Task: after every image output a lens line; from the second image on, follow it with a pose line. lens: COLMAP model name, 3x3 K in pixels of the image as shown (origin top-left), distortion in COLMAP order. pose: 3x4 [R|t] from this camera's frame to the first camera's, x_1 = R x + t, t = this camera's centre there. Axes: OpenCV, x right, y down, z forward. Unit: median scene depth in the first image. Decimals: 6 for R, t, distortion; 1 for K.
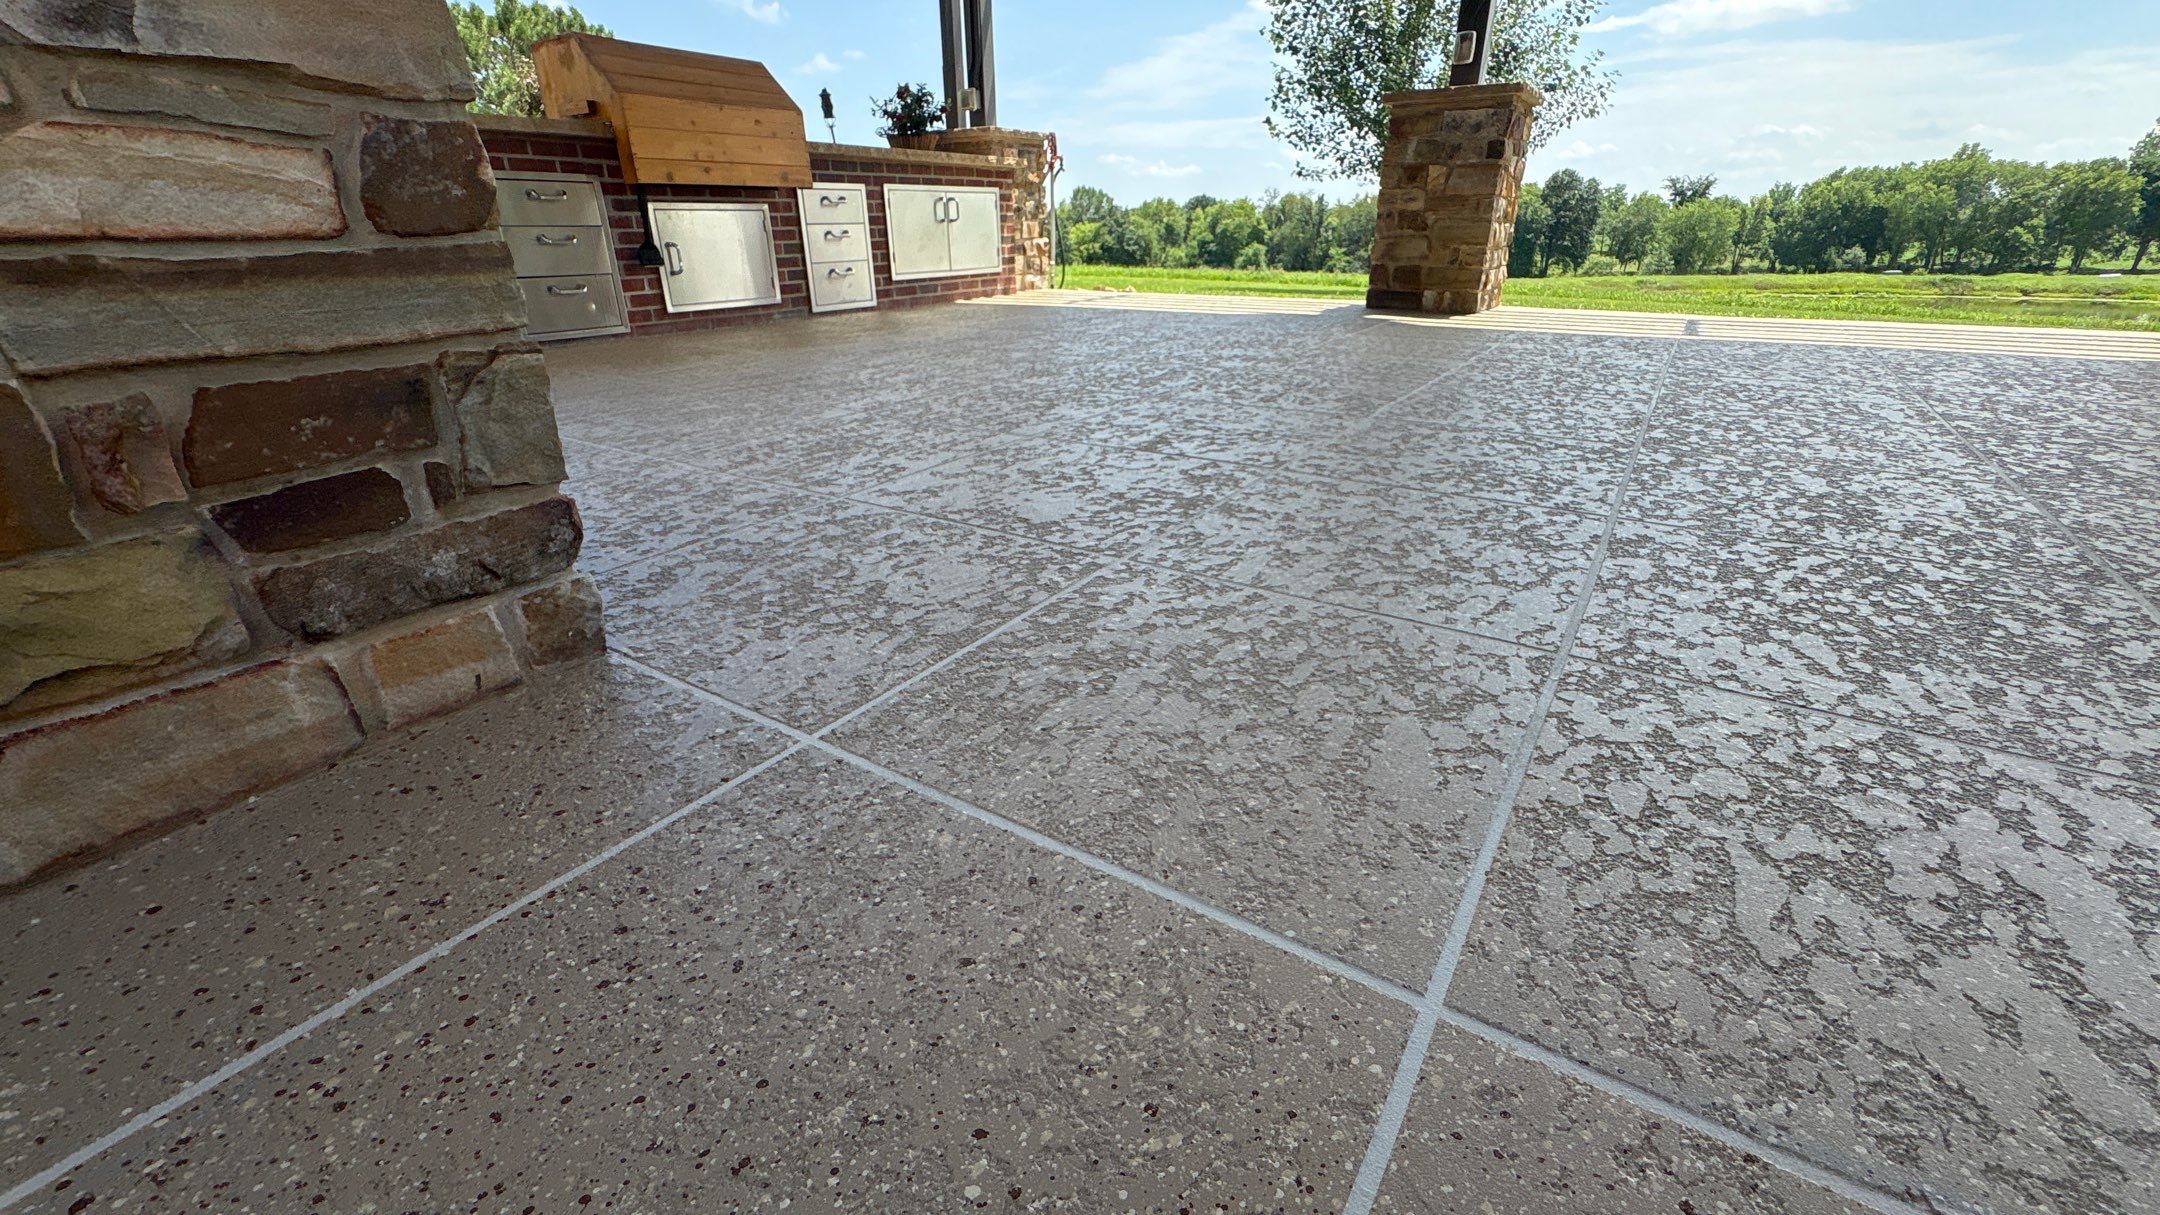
lens RADIAL K [[863.1, 0, 1080.3], [0, 863.1, 608.2], [0, 0, 1]] dist [0.000485, -0.000149]
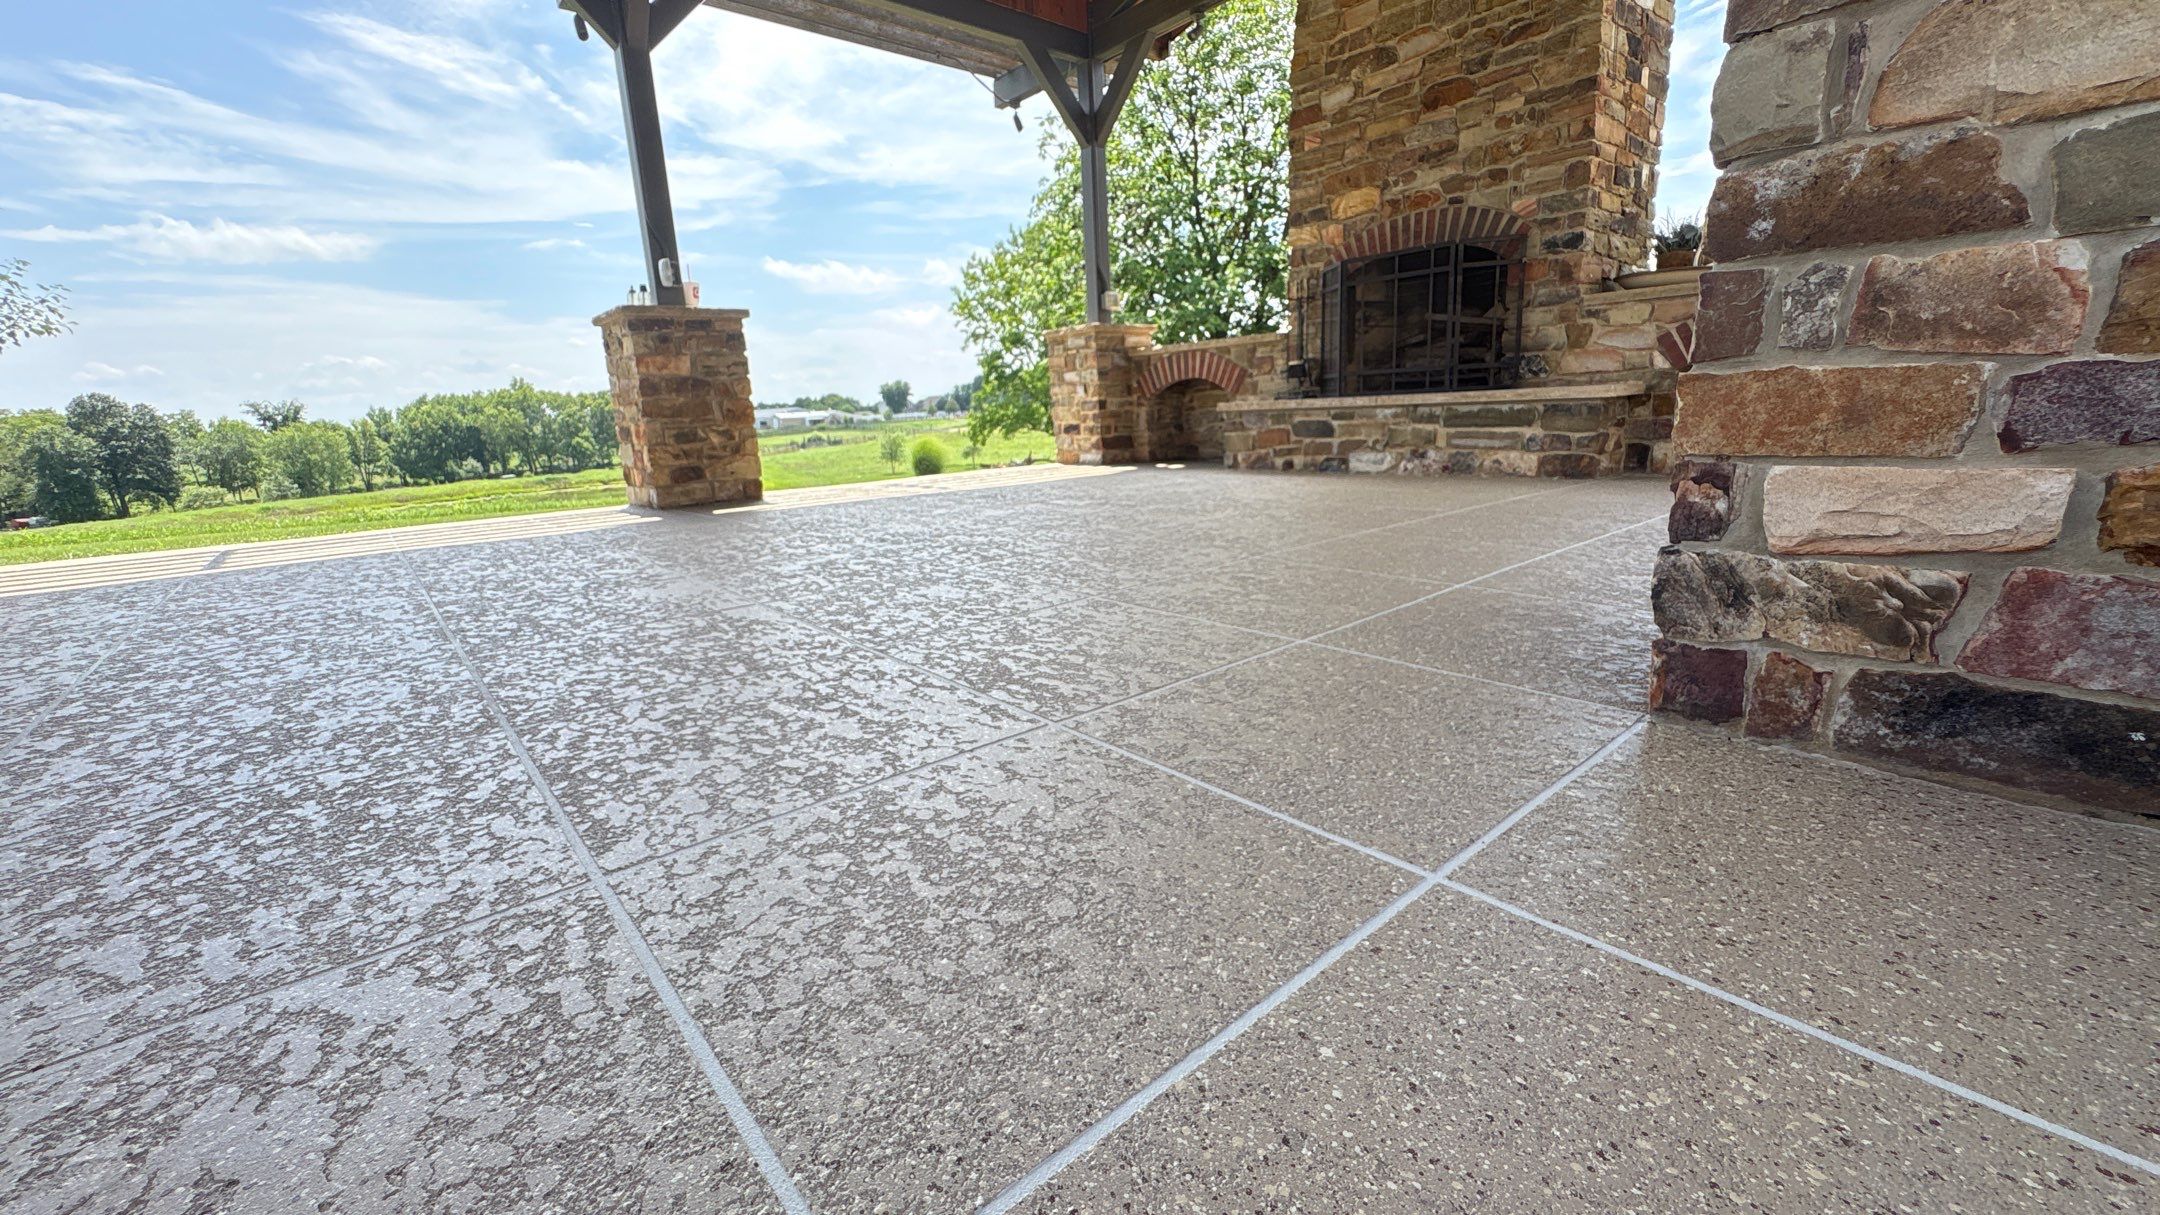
lens RADIAL K [[863.1, 0, 1080.6], [0, 863.1, 609.6], [0, 0, 1]] dist [0.000485, -0.000149]
pose [[0.266876, -0.224969, 0.937105, 0.081344], [0.430571, 0.897763, 0.092903, 0.013241], [-0.862198, 0.378697, 0.336456, -0.026958]]
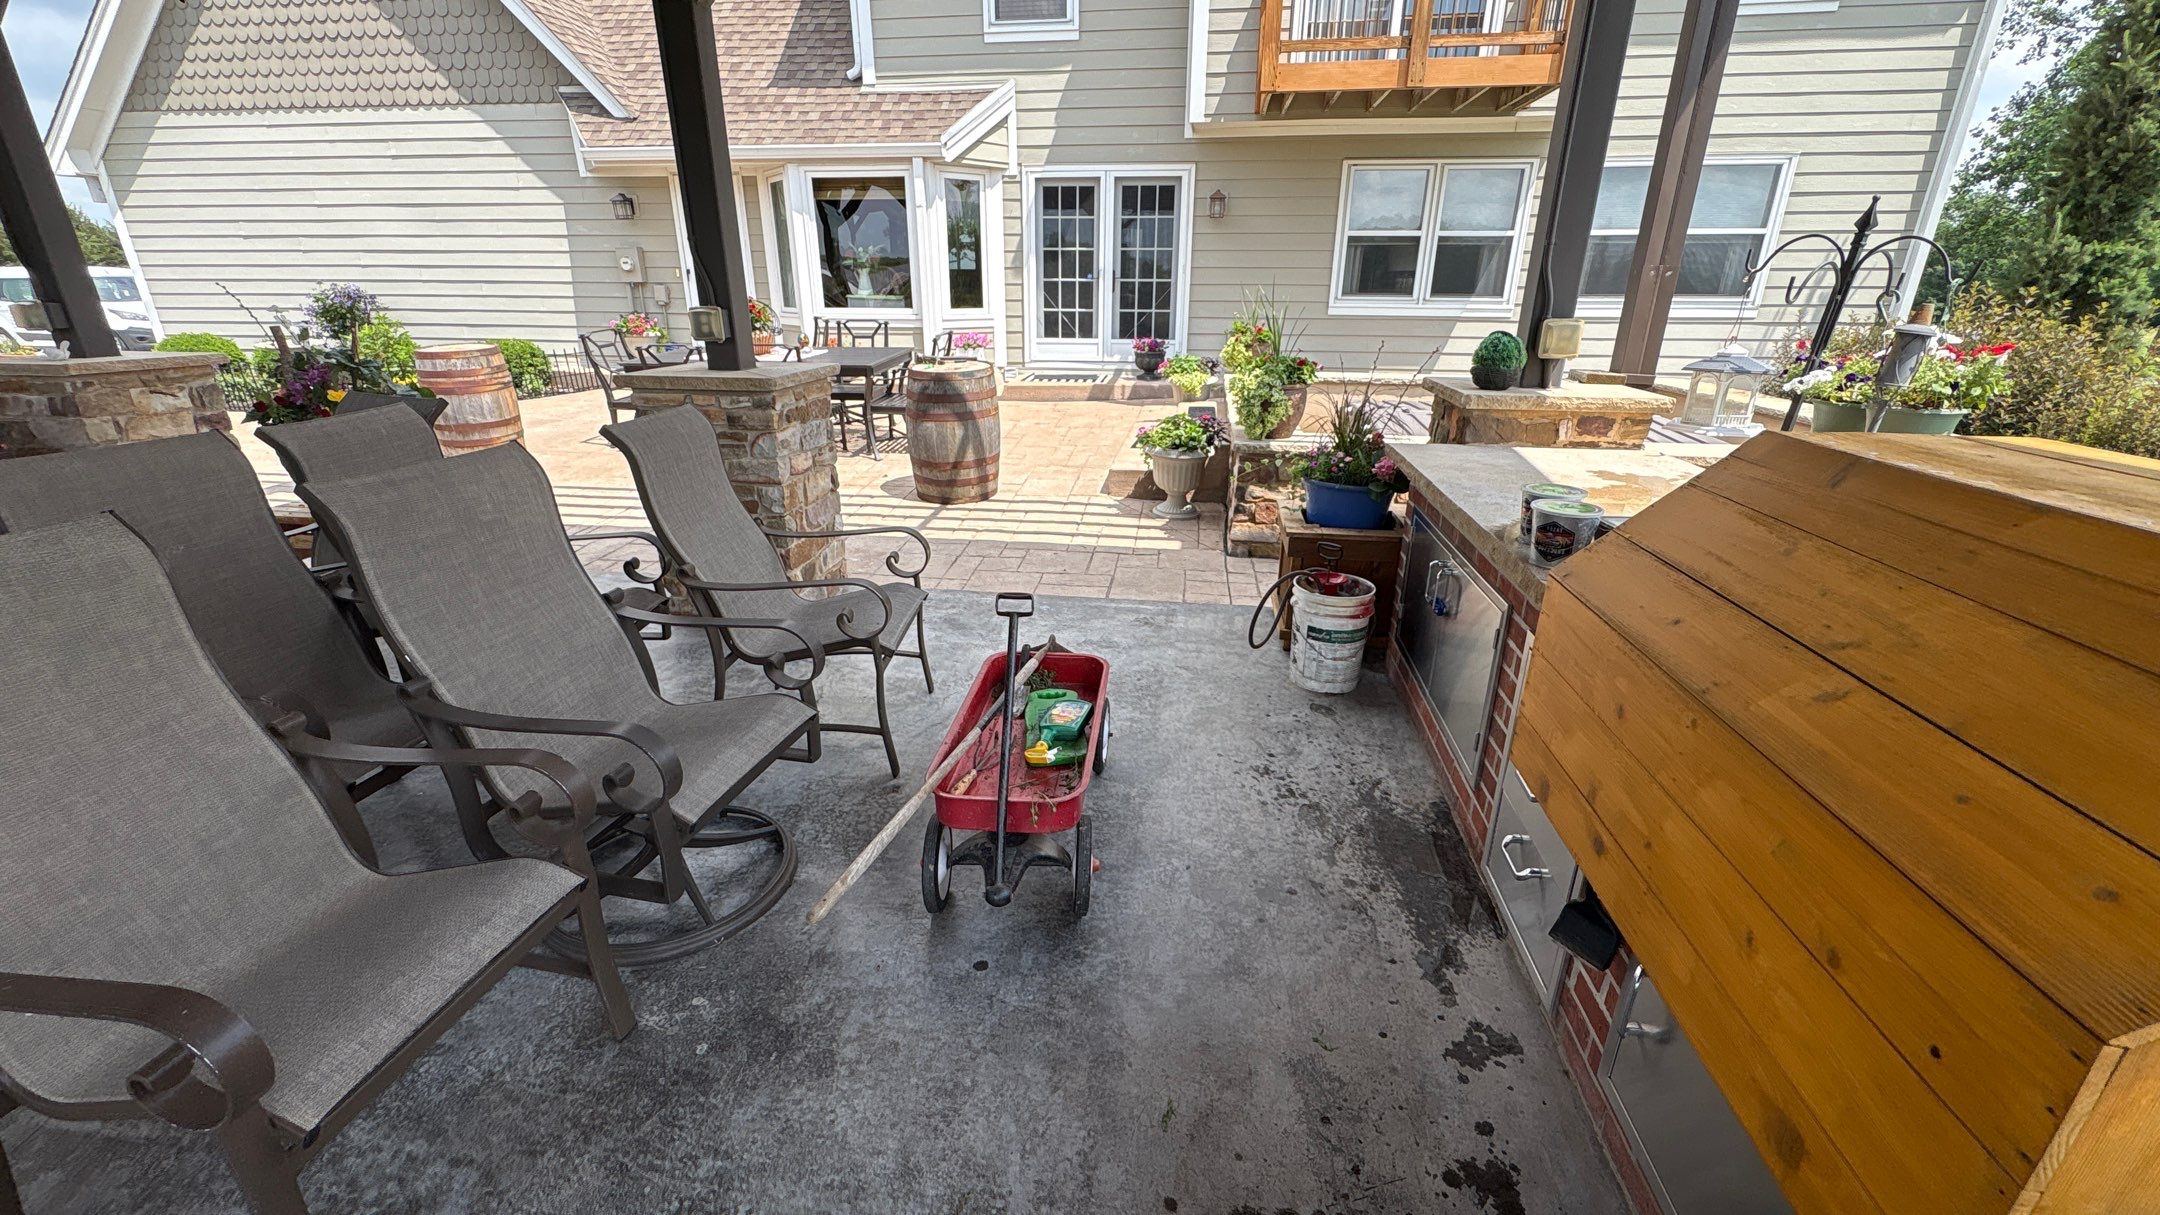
lens RADIAL K [[863.1, 0, 1077.8], [0, 863.1, 612.1], [0, 0, 1]] dist [0.000485, -0.000149]
pose [[-0.899167, 0.158754, -0.407794, -0.124433], [-0.176043, 0.721919, 0.669210, -0.557316], [0.400634, 0.673521, -0.621179, 0.806062]]
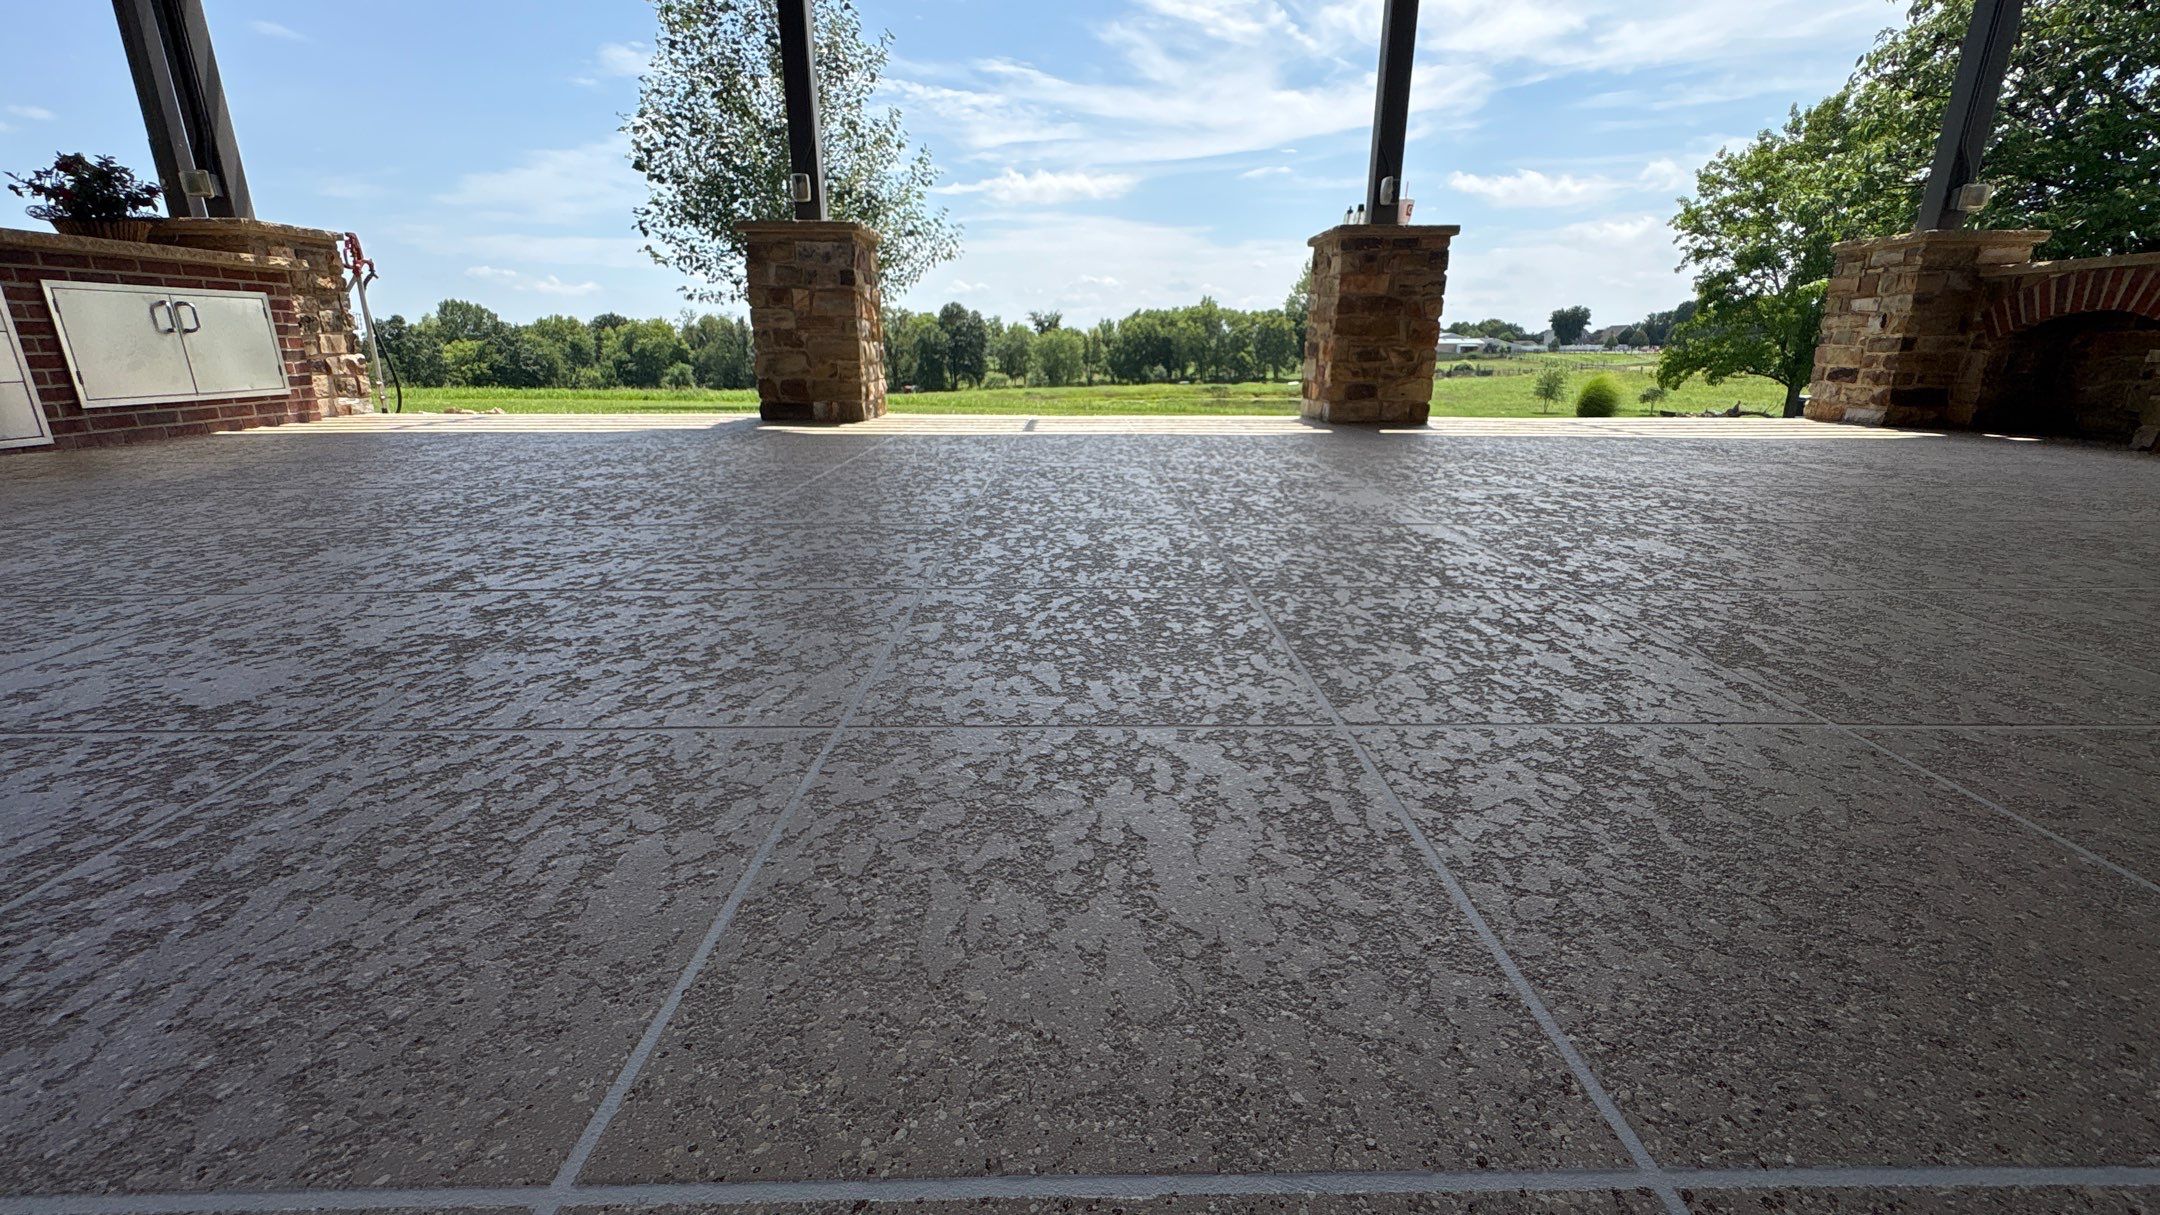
lens RADIAL K [[863.1, 0, 1081.3], [0, 863.1, 608.0], [0, 0, 1]] dist [0.000485, -0.000149]
pose [[0.823038, -0.155843, 0.546189, 0.049236], [0.221896, 0.973425, -0.056623, 0.007200], [-0.522849, 0.167800, 0.835746, -0.007098]]
